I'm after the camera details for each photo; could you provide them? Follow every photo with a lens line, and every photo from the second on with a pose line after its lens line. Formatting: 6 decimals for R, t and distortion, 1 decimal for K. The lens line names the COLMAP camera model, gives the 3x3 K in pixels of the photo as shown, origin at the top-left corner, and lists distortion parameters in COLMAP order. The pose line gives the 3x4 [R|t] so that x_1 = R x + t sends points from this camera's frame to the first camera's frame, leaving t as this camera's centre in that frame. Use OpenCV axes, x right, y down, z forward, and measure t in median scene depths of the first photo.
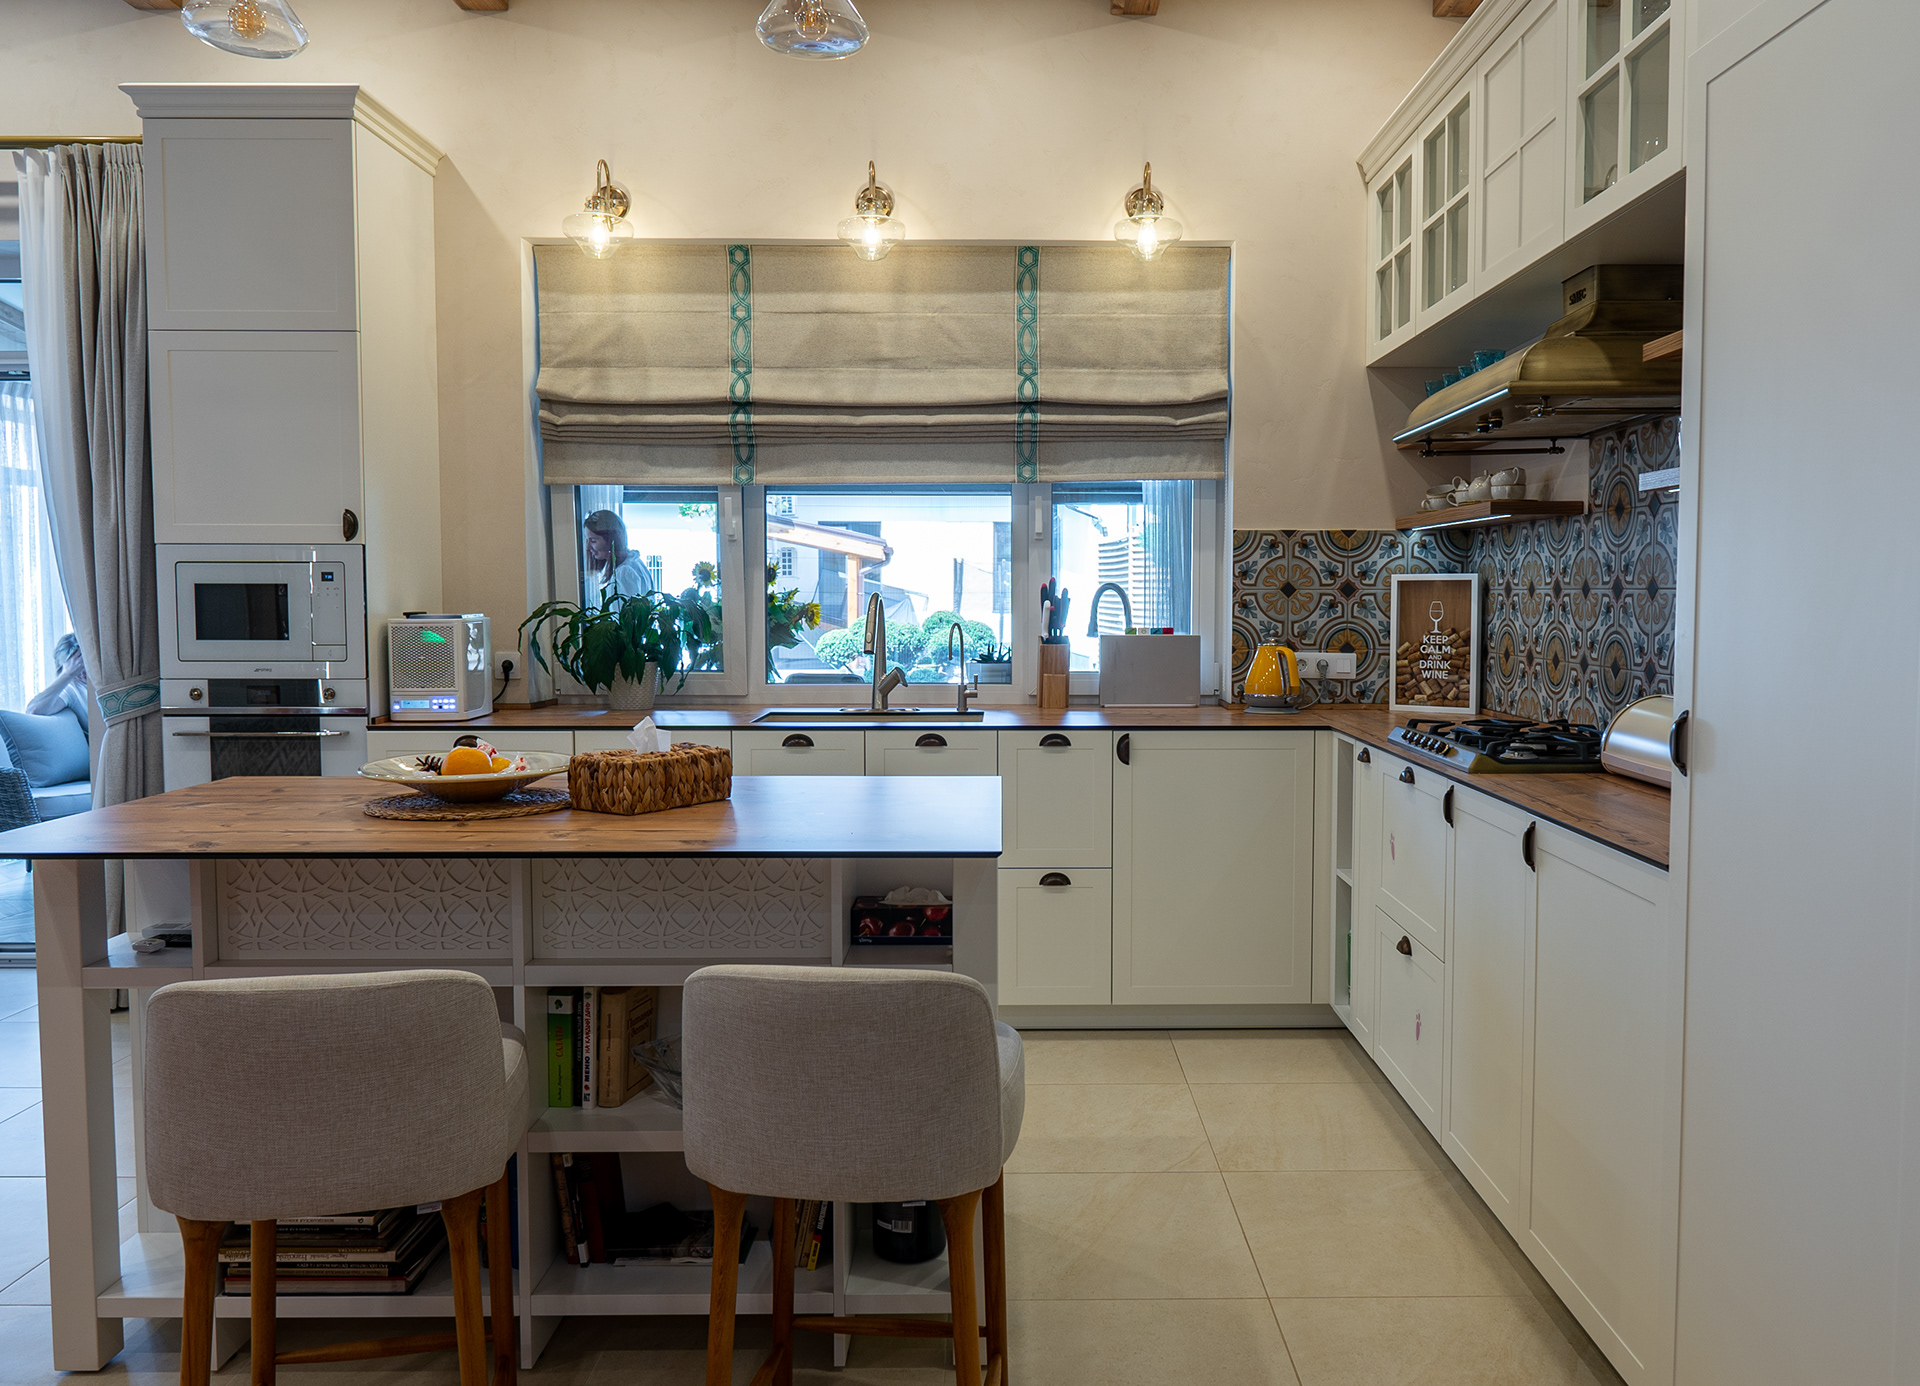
lens RADIAL K [[1441.8, 0, 1020.6], [0, 1441.8, 688.2], [0, 0, 1]] dist [0.001498, -0.003401]
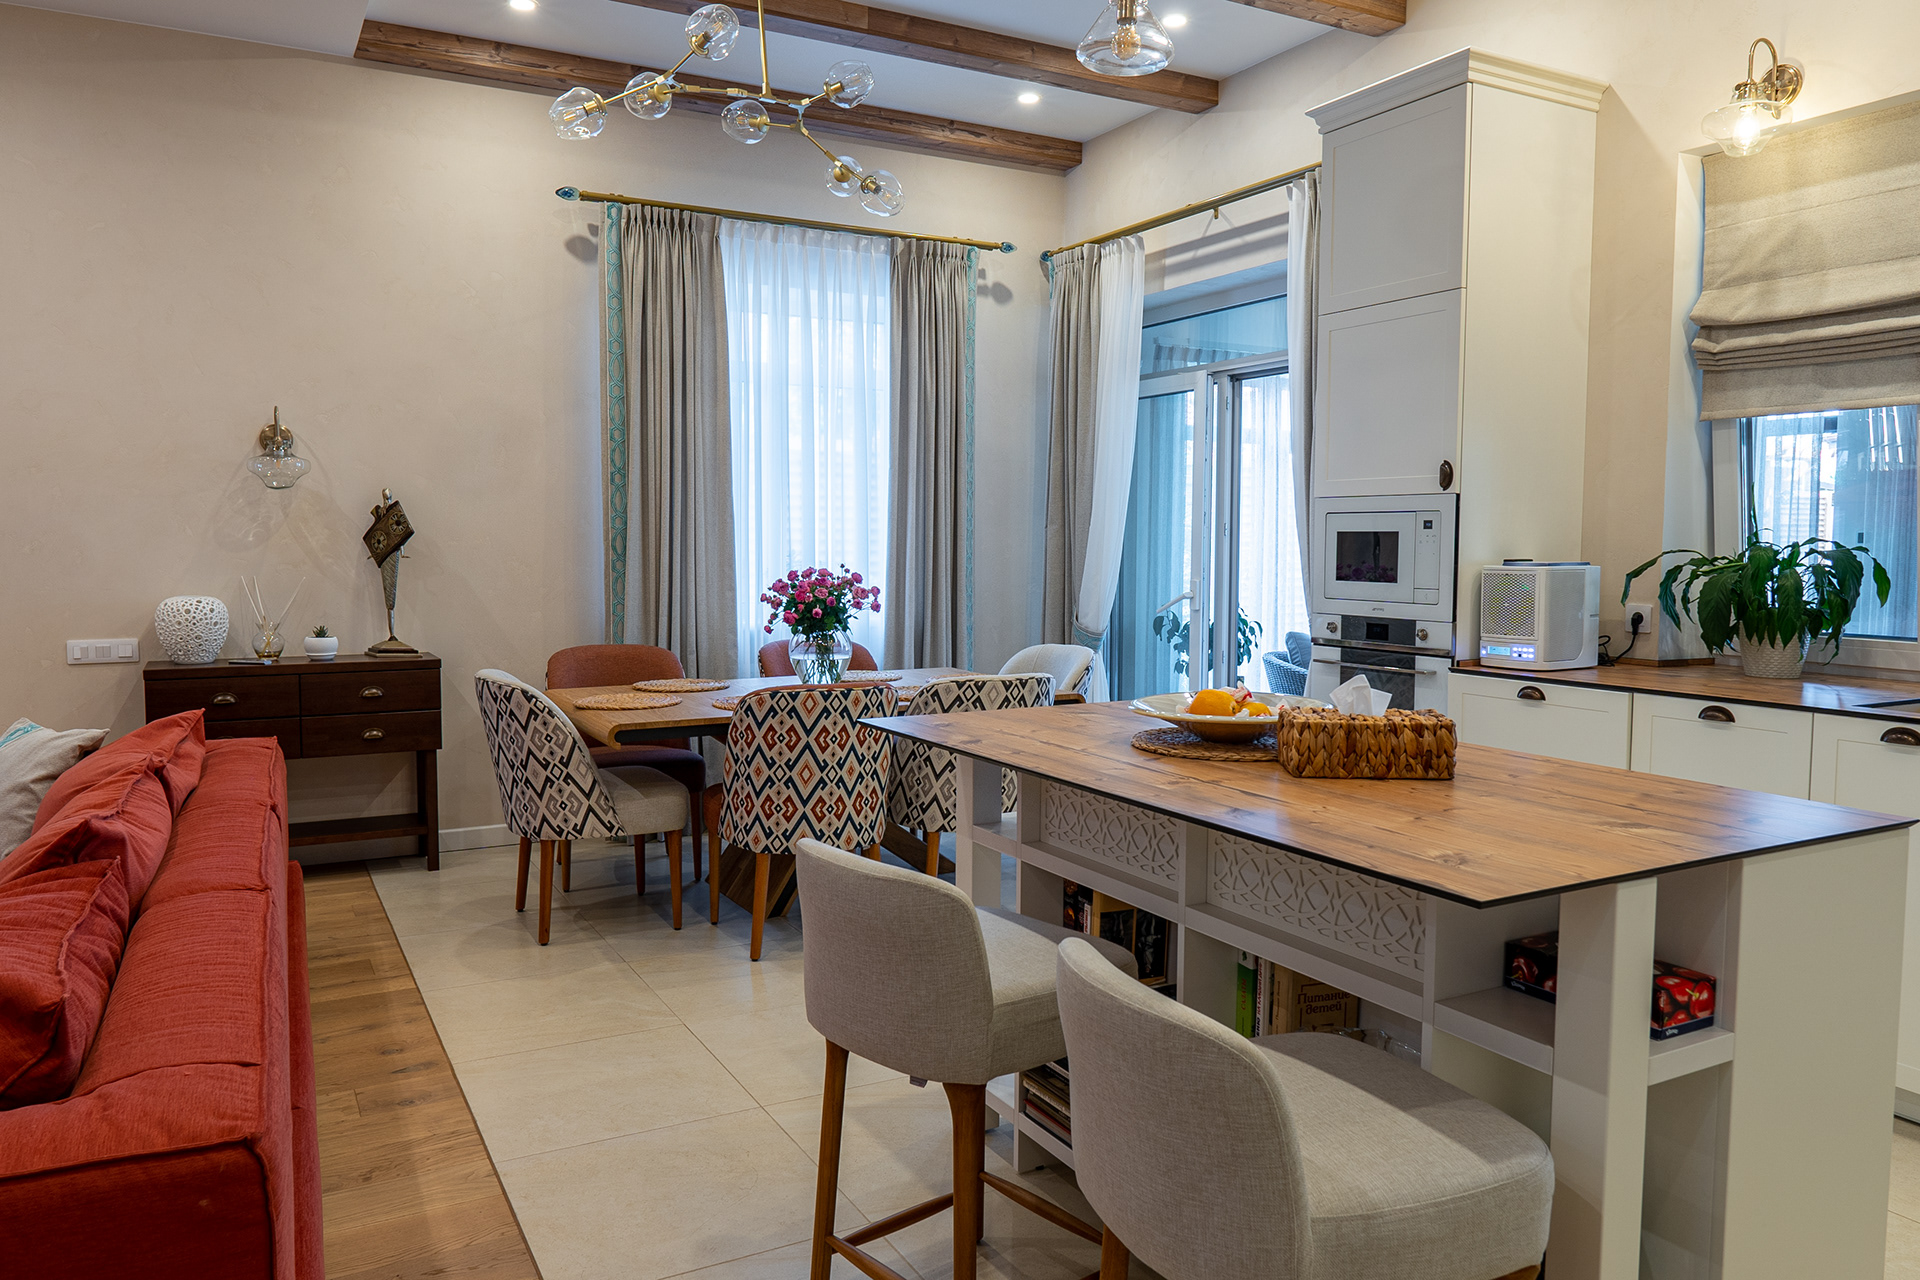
lens RADIAL K [[1326.3, 0, 960.0], [0, 1326.3, 640.0], [0, 0, 1]] dist [-0.005144, -0.004248]
pose [[0.469915, 0.068312, -0.880064, 0.194842], [-0.061058, 0.997128, 0.044797, -0.013259], [0.880597, 0.032684, 0.472737, 0.206486]]
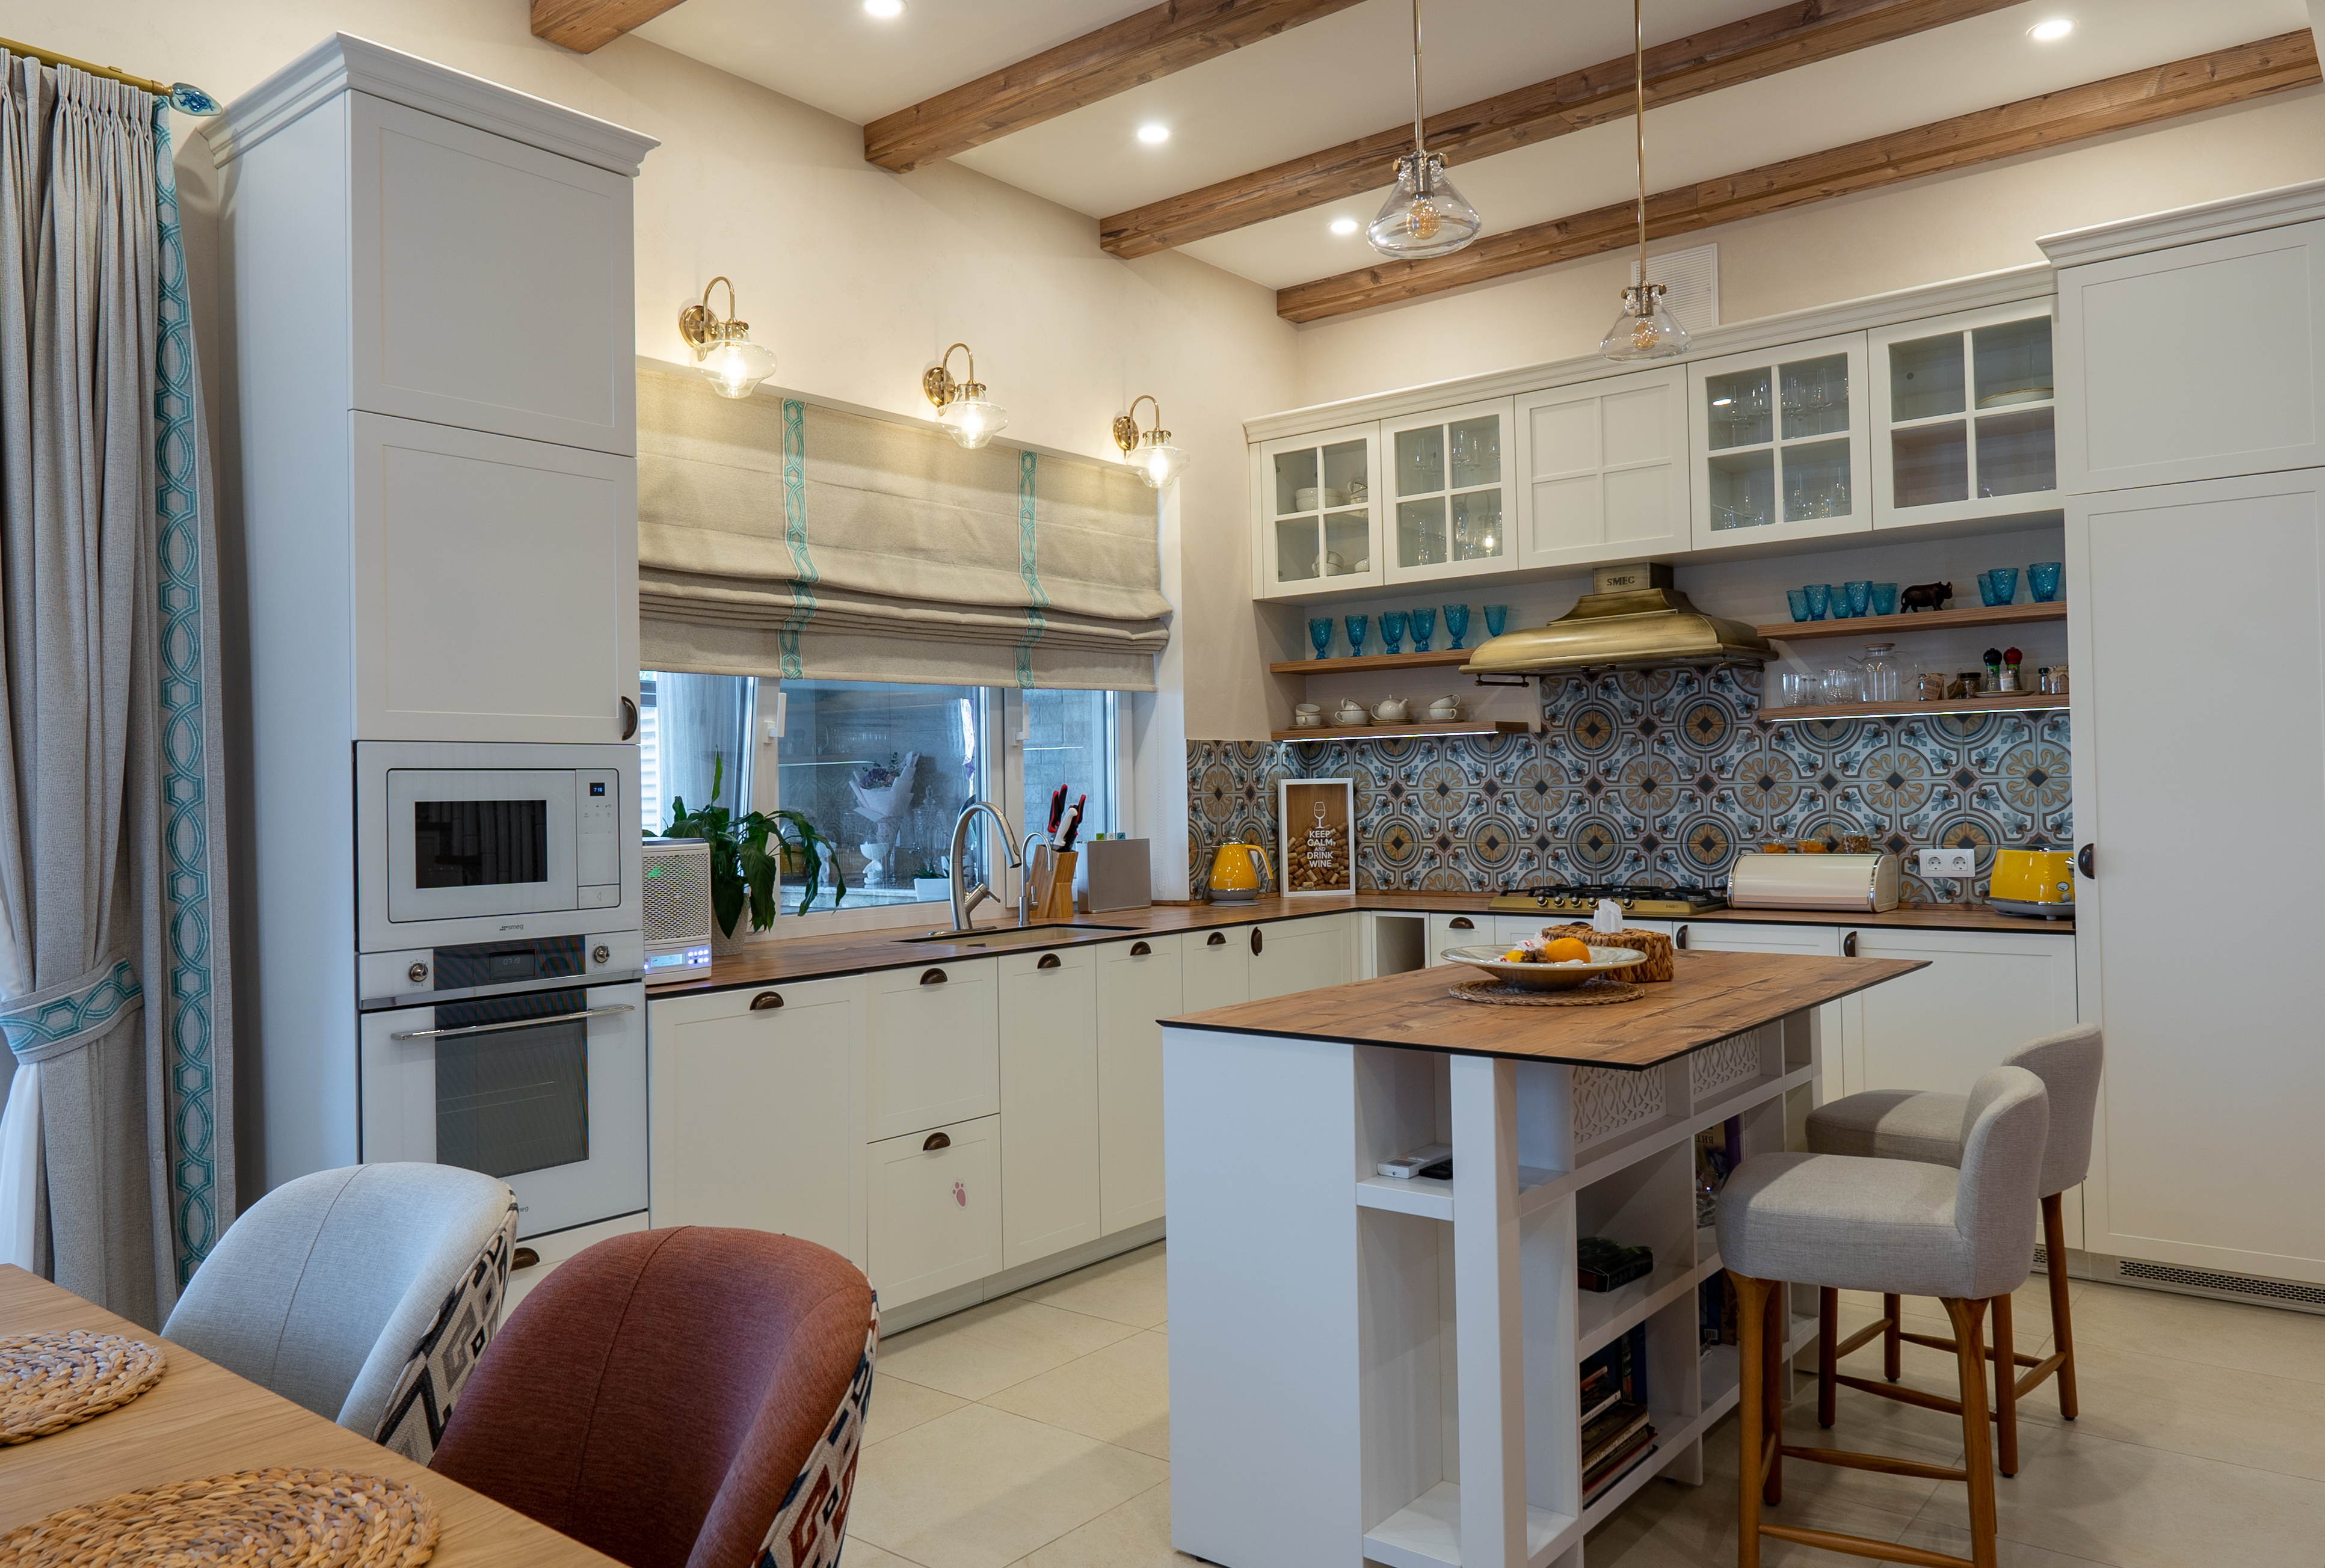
lens RADIAL K [[1640.9, 0, 1162.5], [0, 1640.9, 784.0], [0, 0, 1]] dist [-0.002309, -0.001986]
pose [[0.635990, -0.008138, 0.771655, -0.811007], [0.072162, 0.996190, -0.048969, -0.017454], [-0.768316, 0.086827, 0.634154, 0.235966]]
